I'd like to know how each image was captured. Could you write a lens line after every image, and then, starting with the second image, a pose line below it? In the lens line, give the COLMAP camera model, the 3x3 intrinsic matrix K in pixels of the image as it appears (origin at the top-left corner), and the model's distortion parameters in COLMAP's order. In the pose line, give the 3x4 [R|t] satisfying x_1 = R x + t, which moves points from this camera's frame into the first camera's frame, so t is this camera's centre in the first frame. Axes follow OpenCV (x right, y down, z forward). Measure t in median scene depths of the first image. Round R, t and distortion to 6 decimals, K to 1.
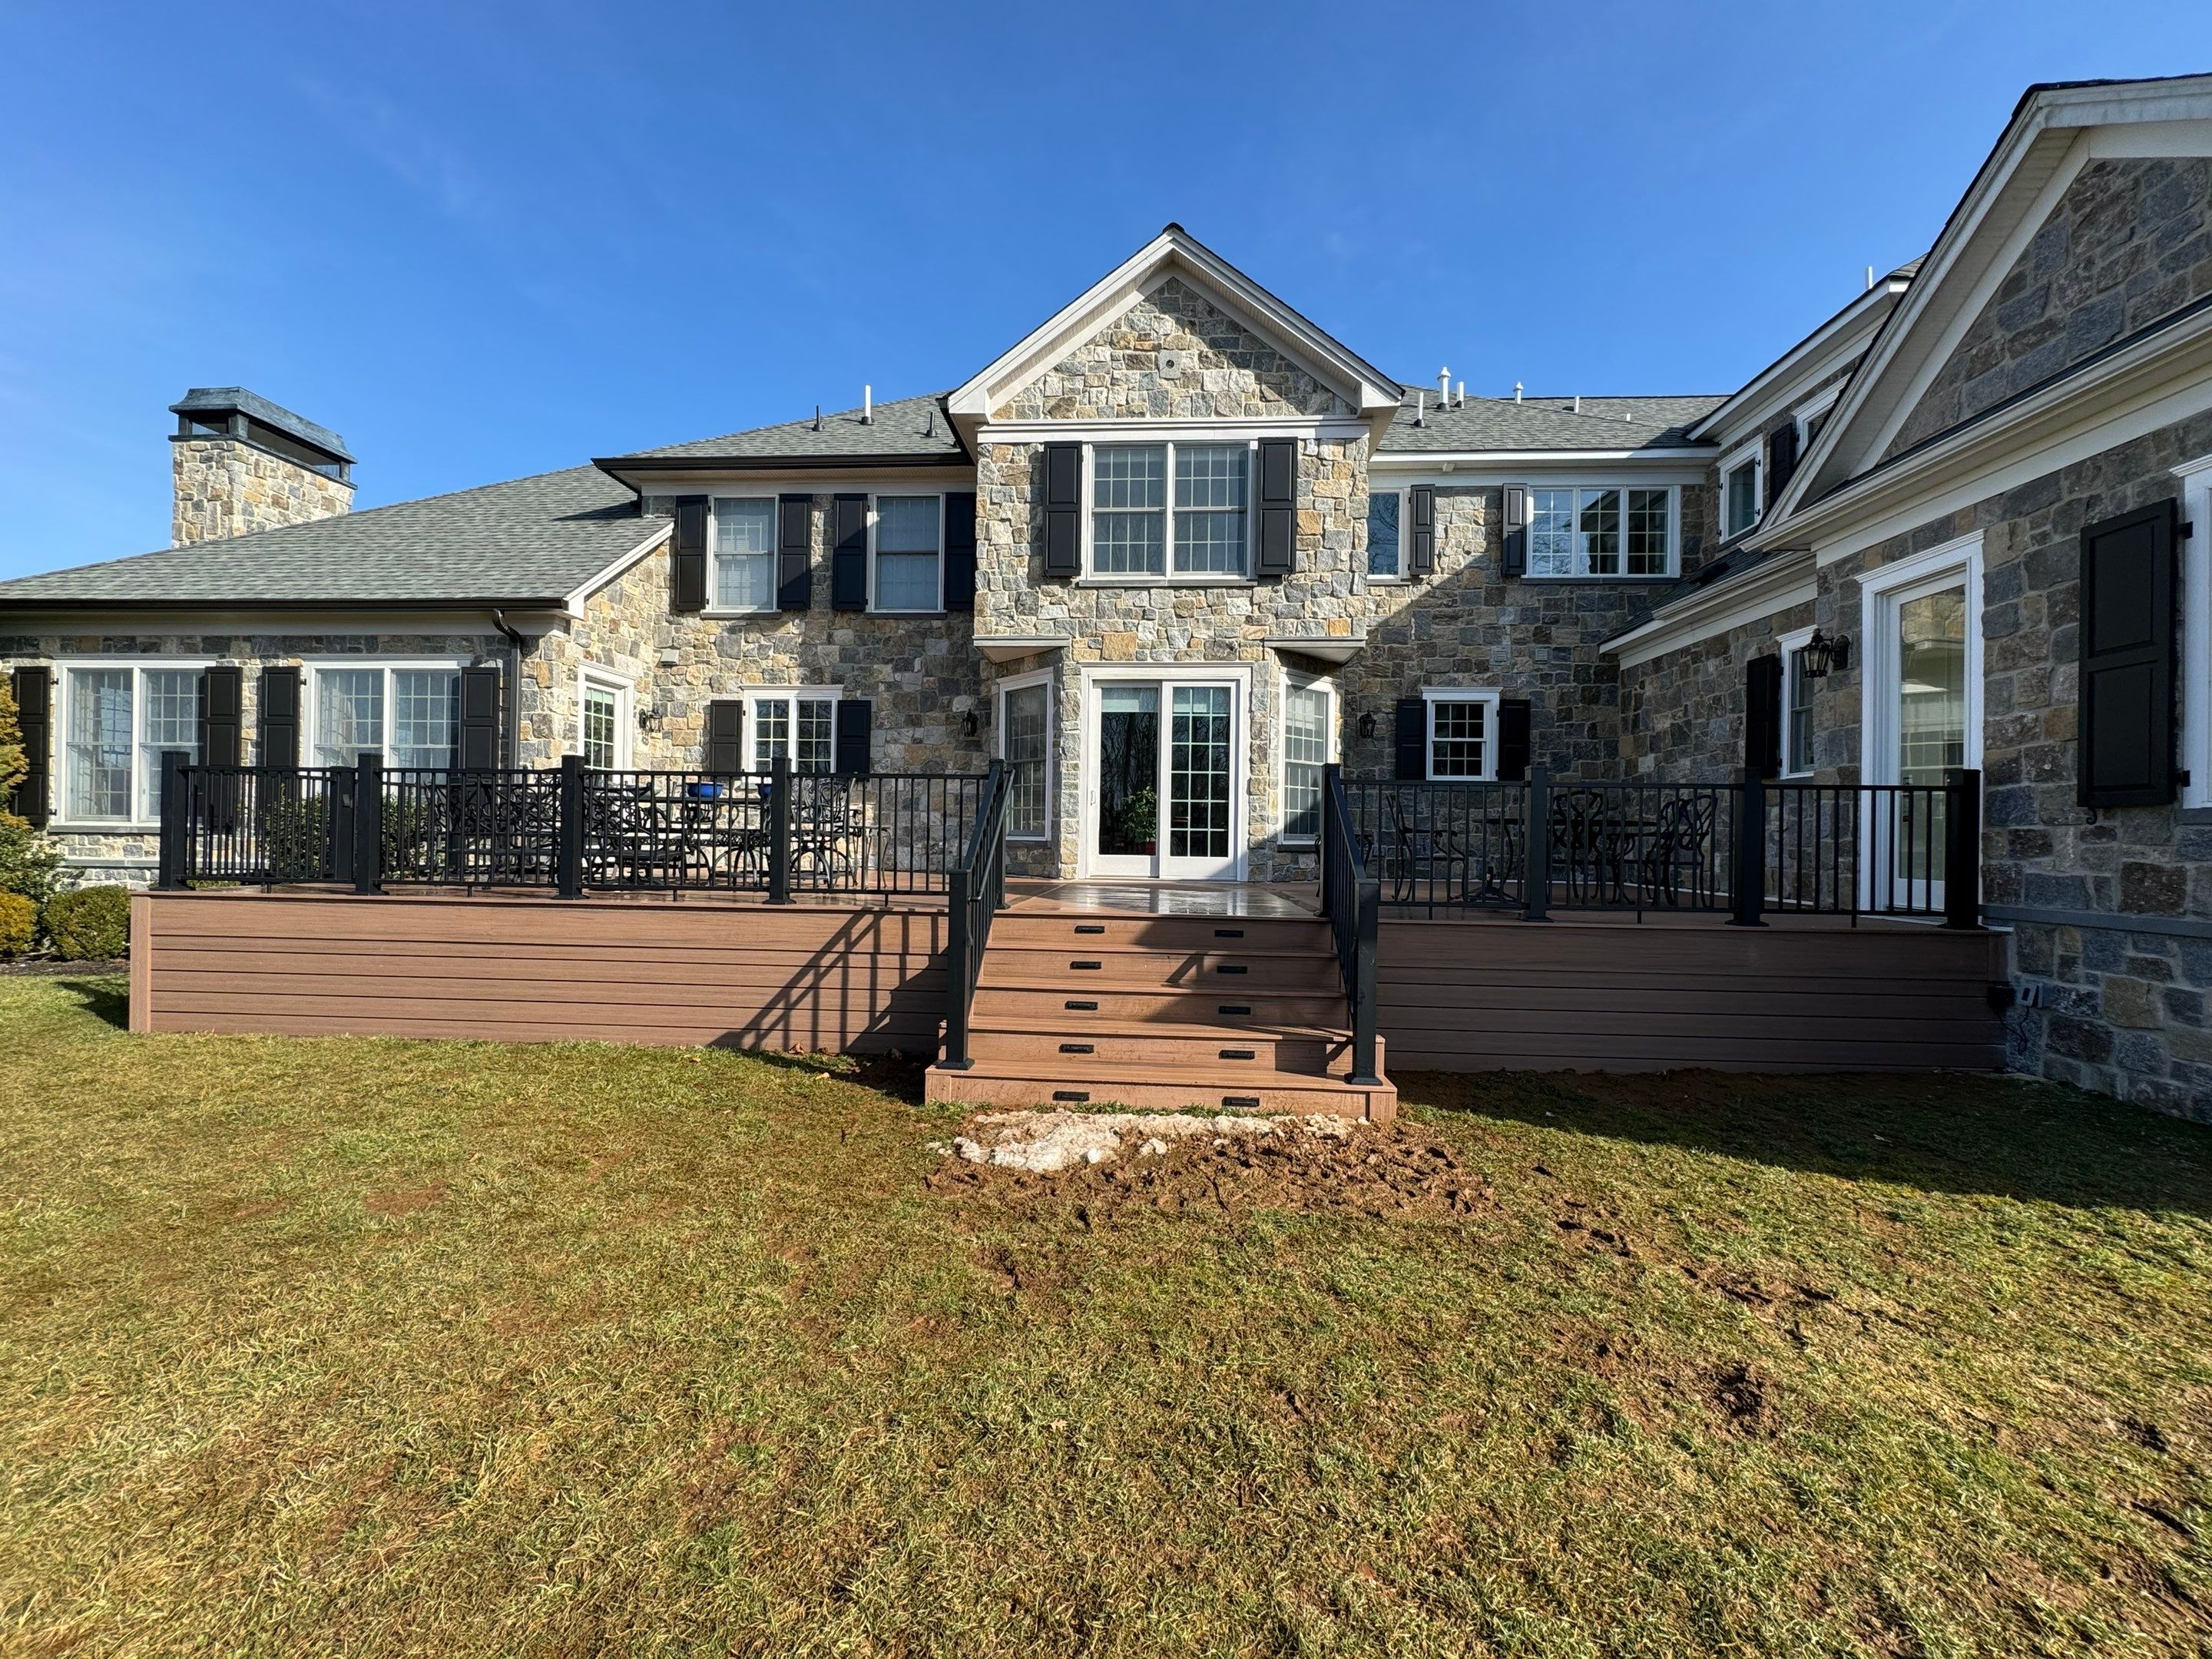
lens RADIAL K [[877.3, 0, 1110.9], [0, 877.3, 833.6], [0, 0, 1]] dist [-0.003260, 0.000251]
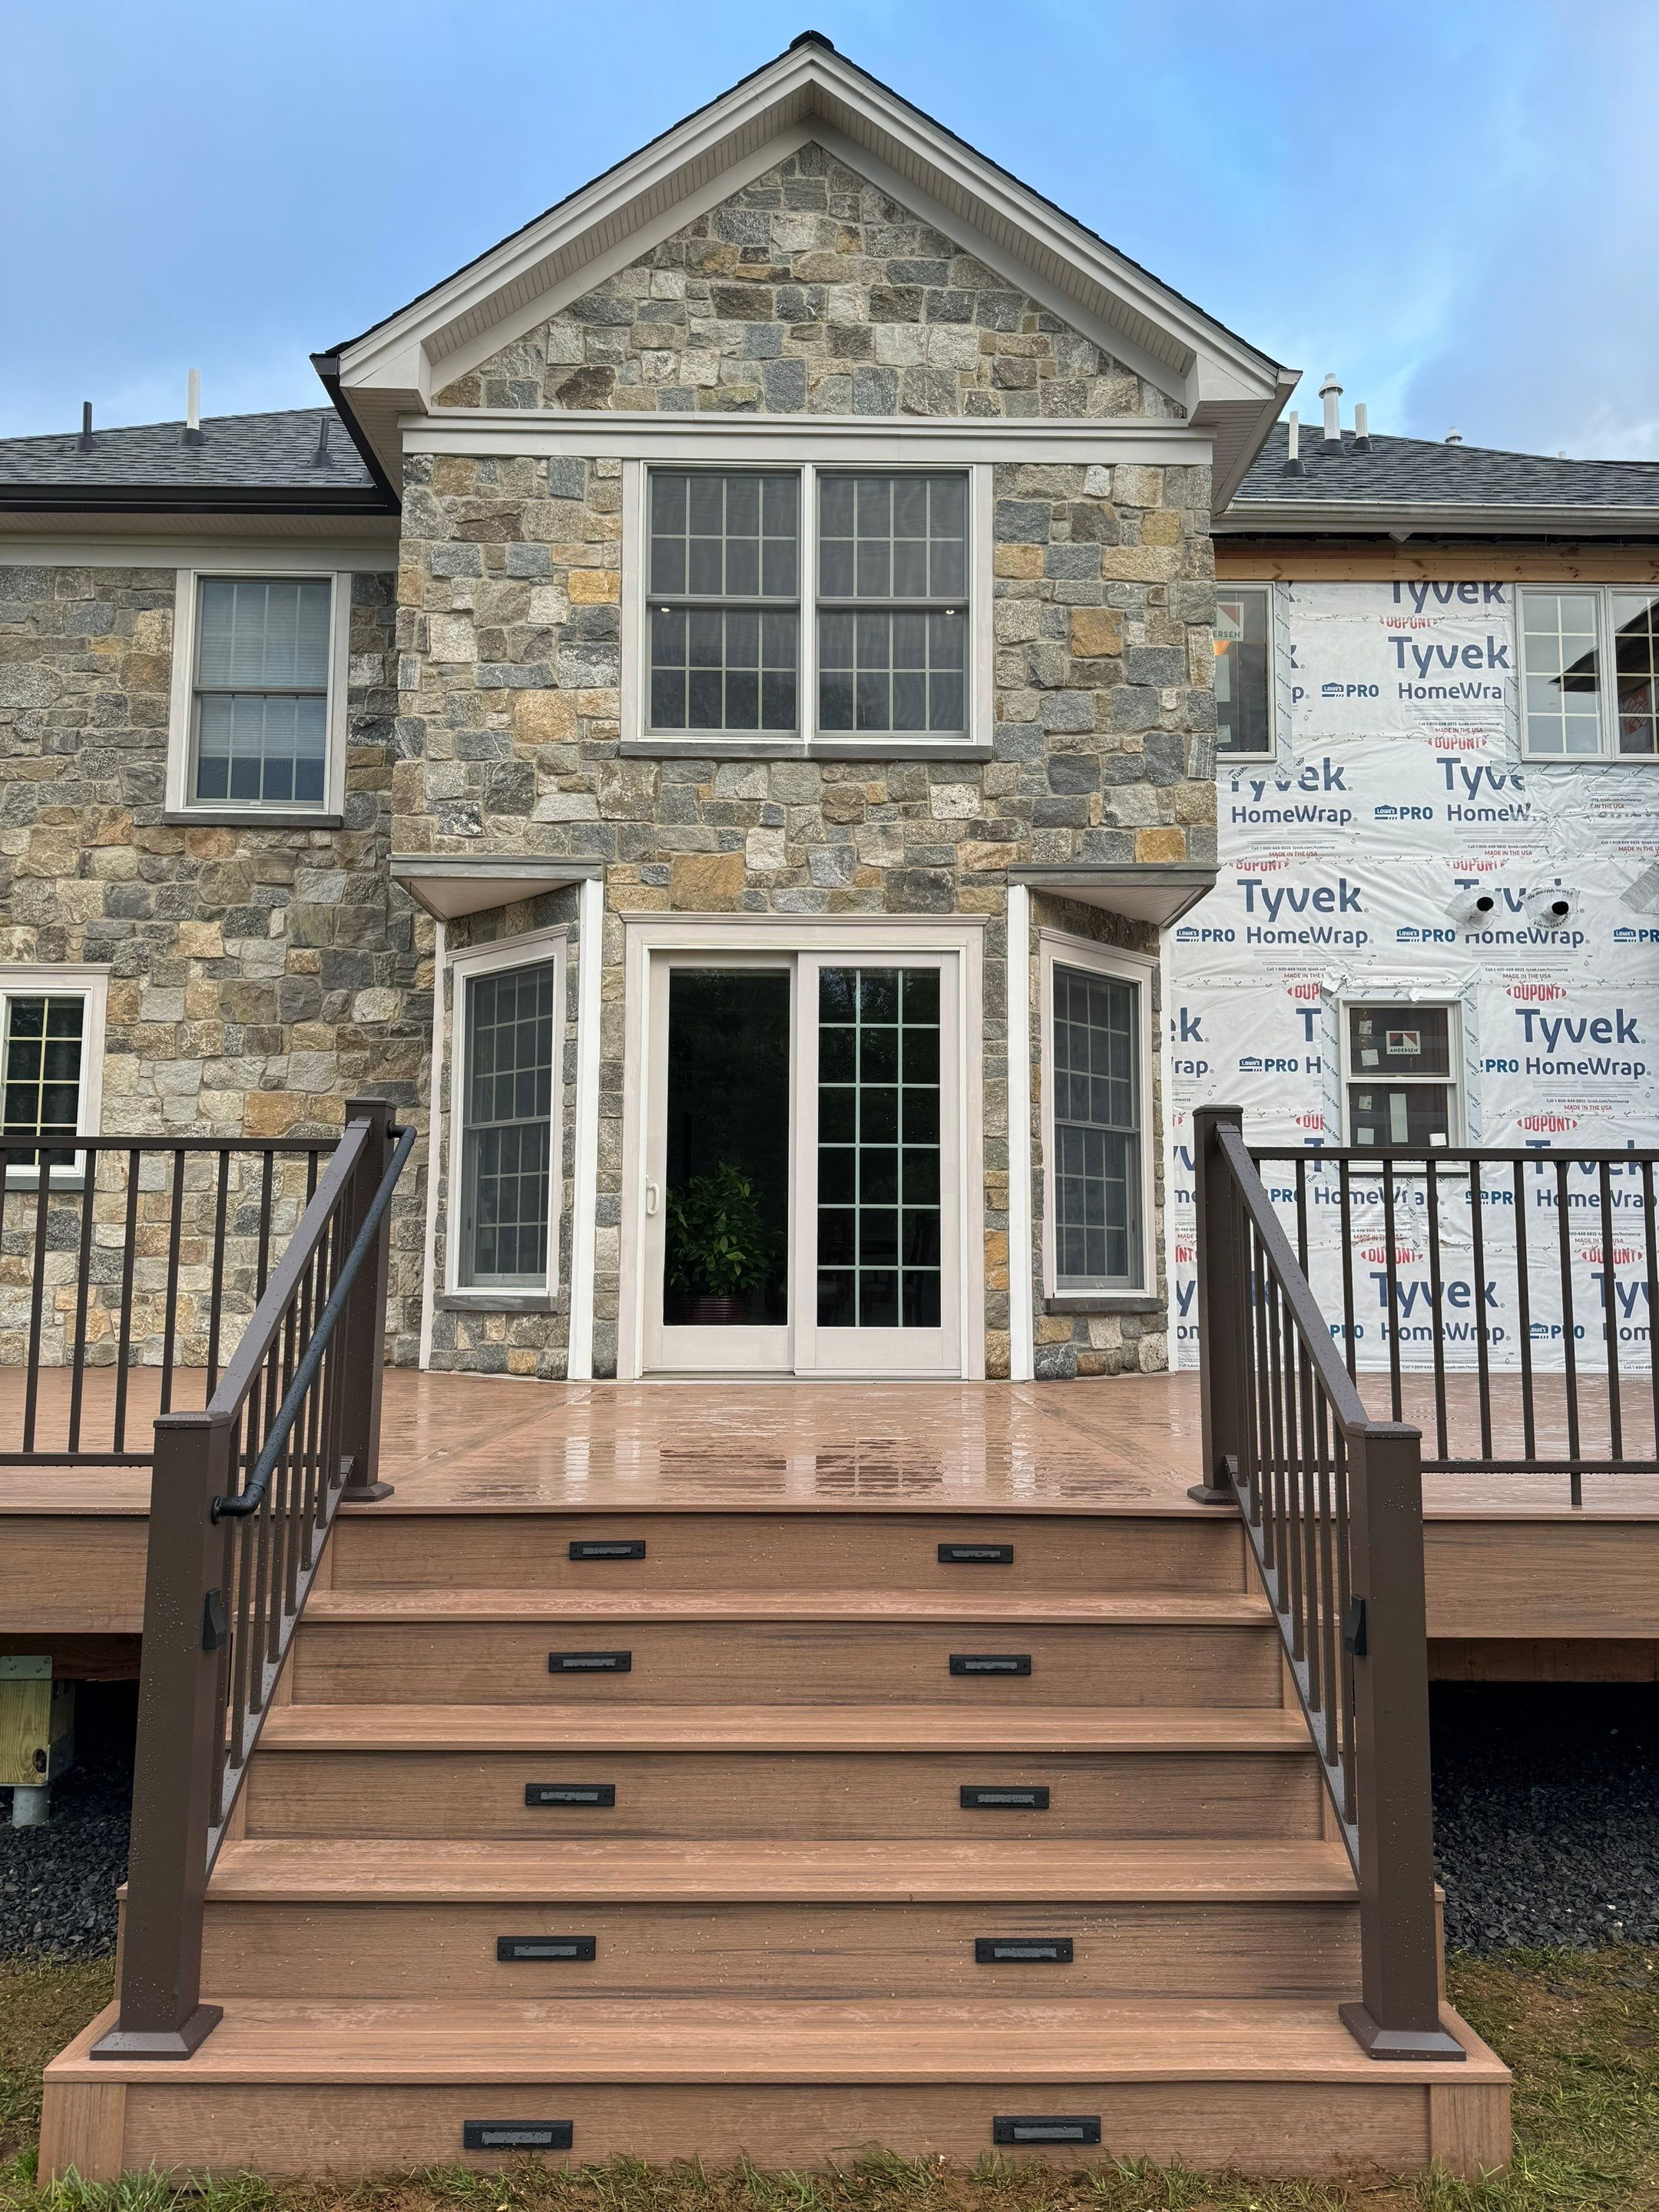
lens RADIAL K [[1528.3, 0, 839.8], [0, 1528.3, 1115.5], [0, 0, 1]] dist [0.179627, -0.365751]
pose [[0.996574, -0.002307, 0.082671, 0.012366], [0.010535, 0.995010, -0.099222, -0.004612], [-0.082030, 0.099753, 0.991625, 0.181250]]
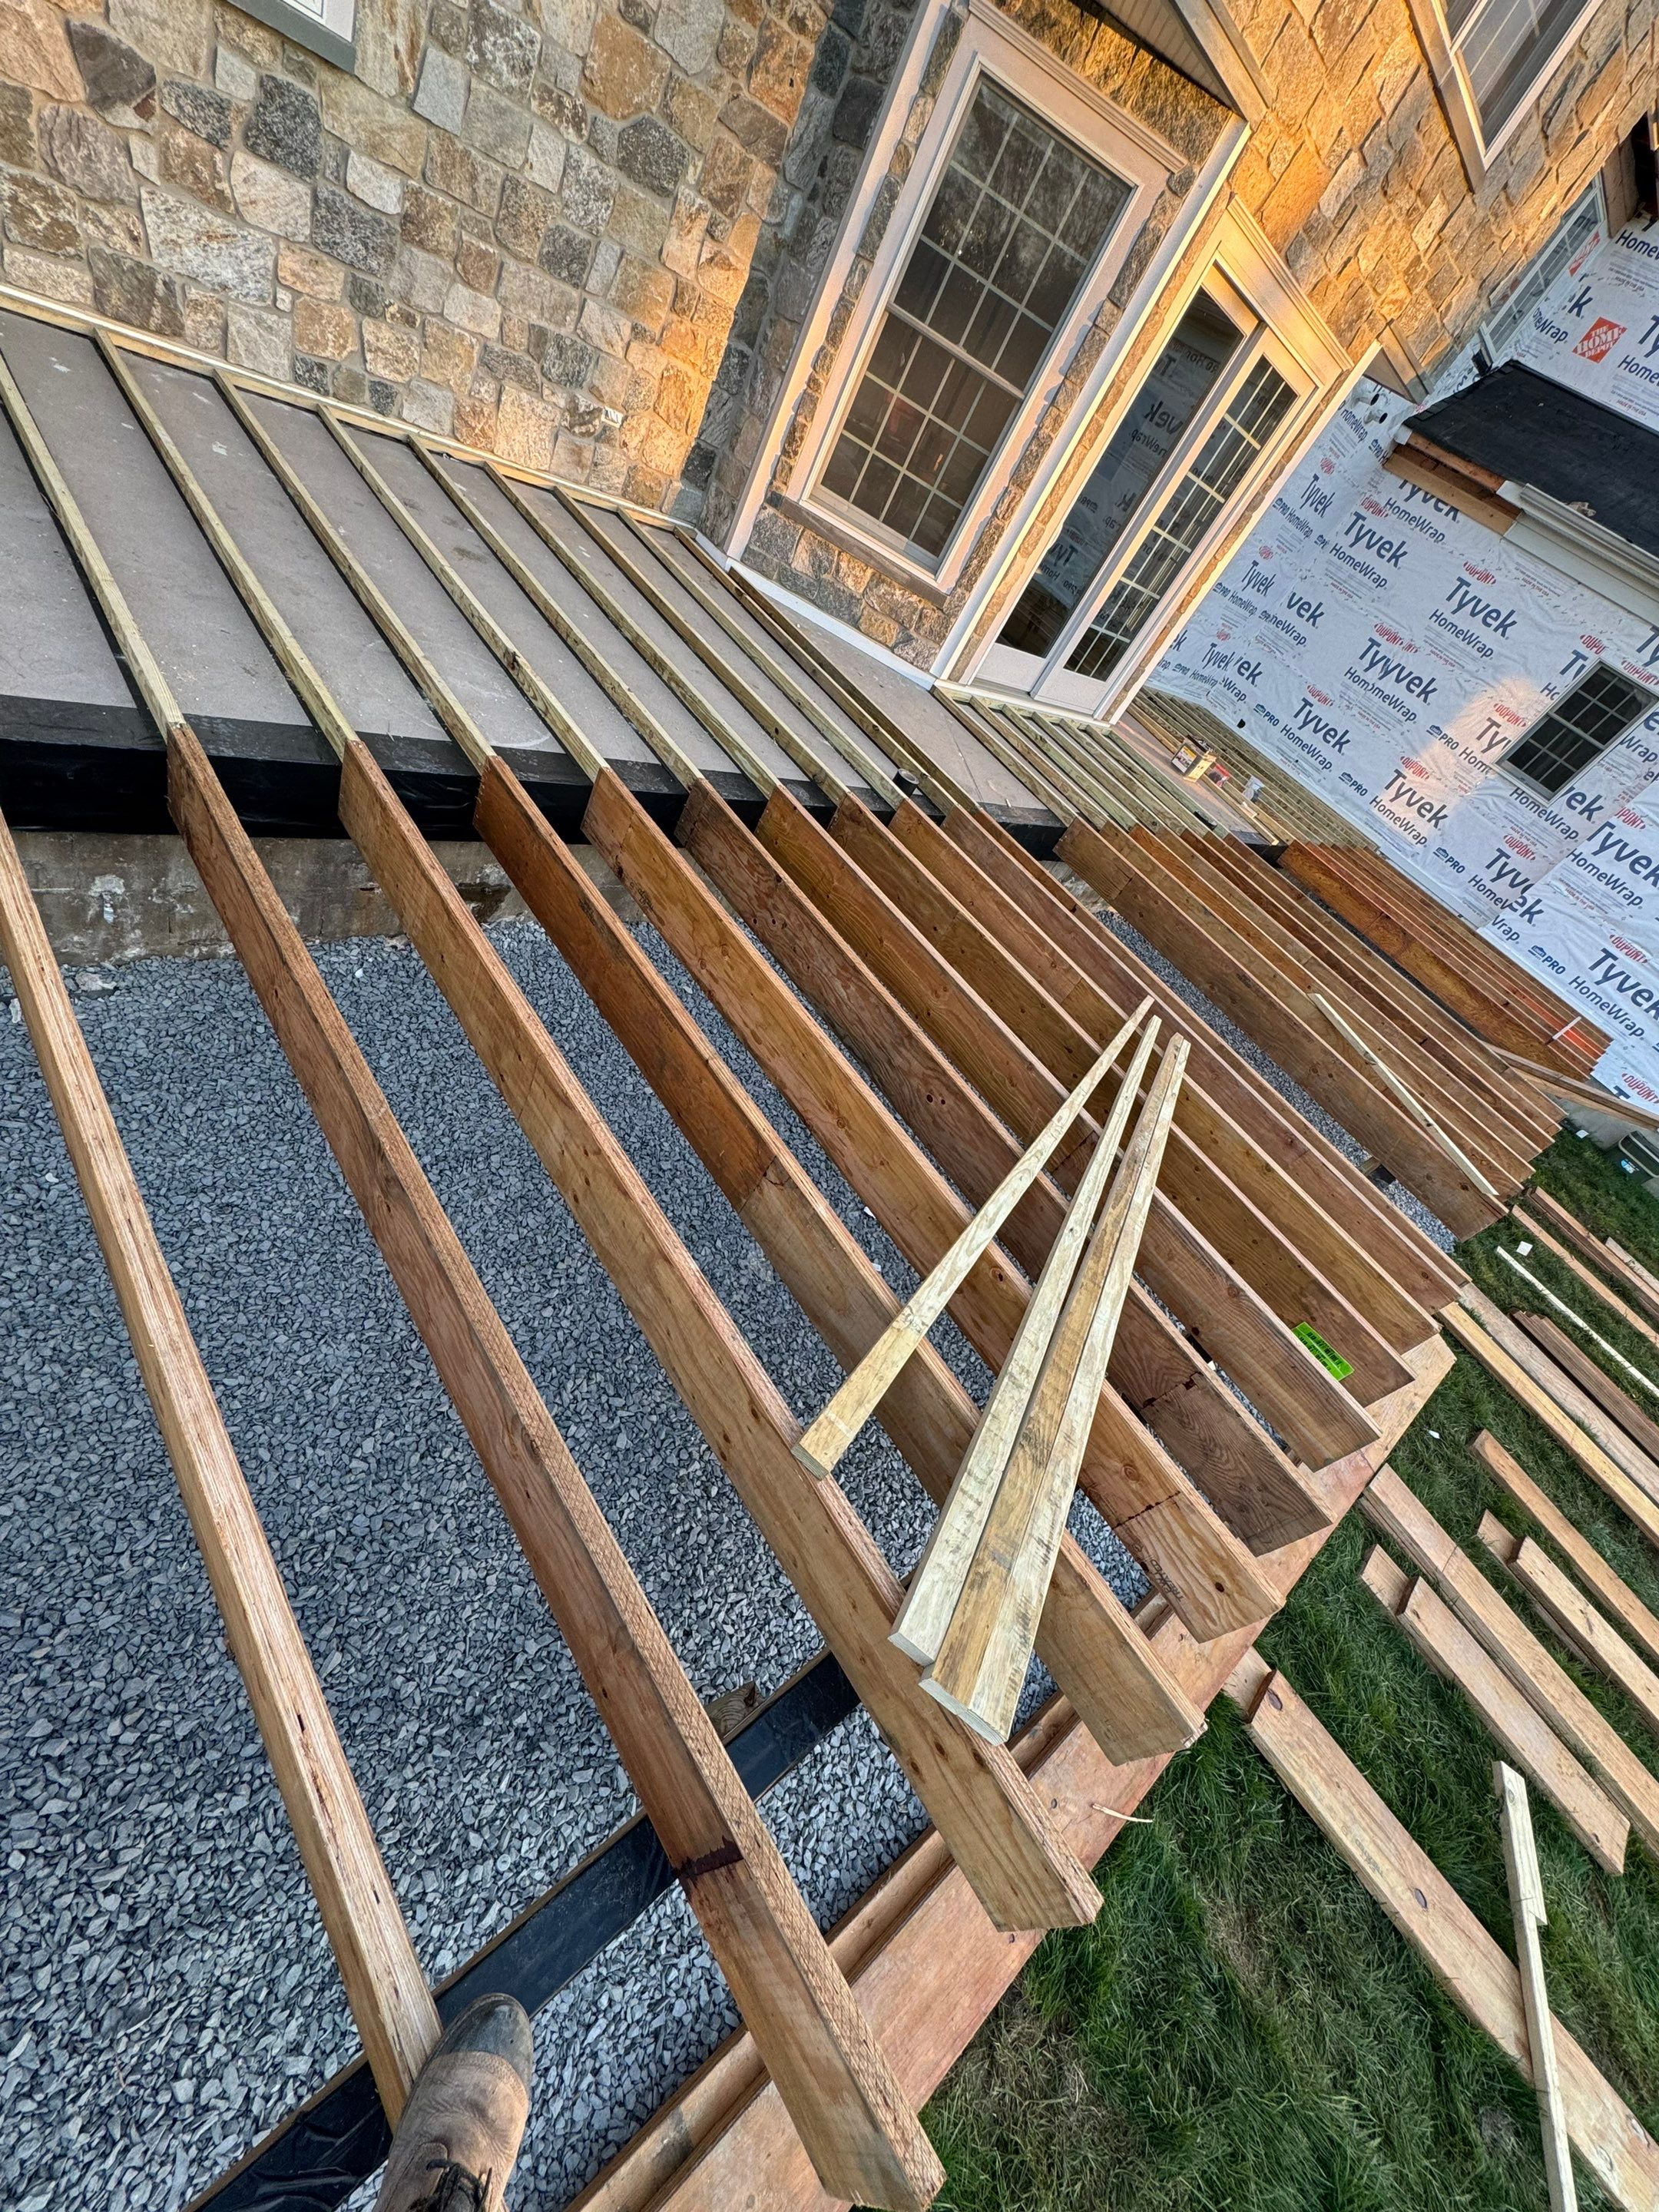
lens RADIAL K [[877.3, 0, 830.8], [0, 877.3, 1104.8], [0, 0, 1]] dist [-0.003260, 0.000251]
pose [[0.665772, -0.234855, 0.708231, -0.557061], [-0.438660, 0.644627, 0.626126, -0.092105], [-0.603593, -0.727530, 0.326153, 0.658501]]
